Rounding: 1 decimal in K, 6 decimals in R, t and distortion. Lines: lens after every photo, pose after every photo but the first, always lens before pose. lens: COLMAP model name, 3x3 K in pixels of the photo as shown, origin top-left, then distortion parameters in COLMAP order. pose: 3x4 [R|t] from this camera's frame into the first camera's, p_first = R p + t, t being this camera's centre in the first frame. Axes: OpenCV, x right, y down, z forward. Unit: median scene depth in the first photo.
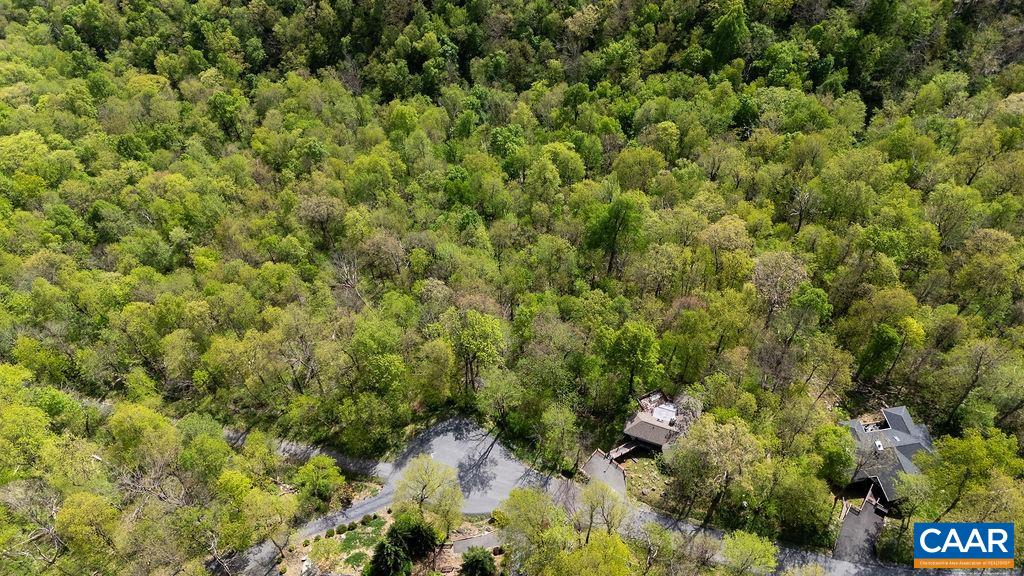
lens RADIAL K [[744.2, 0, 510.5], [0, 744.2, 287.1], [0, 0, 1]] dist [0.074029, -0.065647]
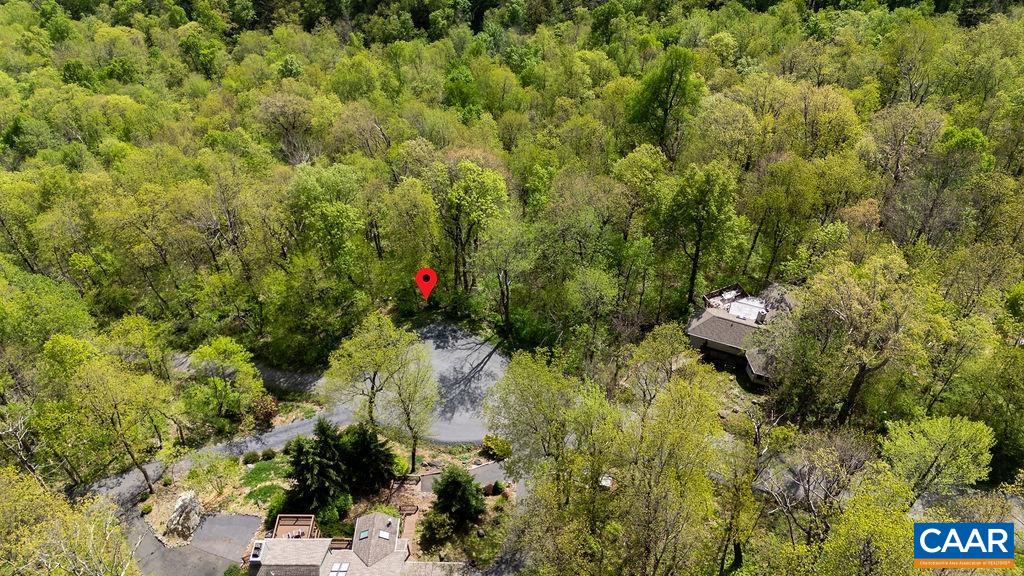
lens RADIAL K [[744.2, 0, 513.1], [0, 744.2, 288.6], [0, 0, 1]] dist [0.074029, -0.065647]
pose [[0.999525, 0.025611, -0.017117, 0.007002], [-0.027484, 0.992381, -0.120100, 0.236124], [0.013911, 0.120514, 0.992614, 0.326331]]
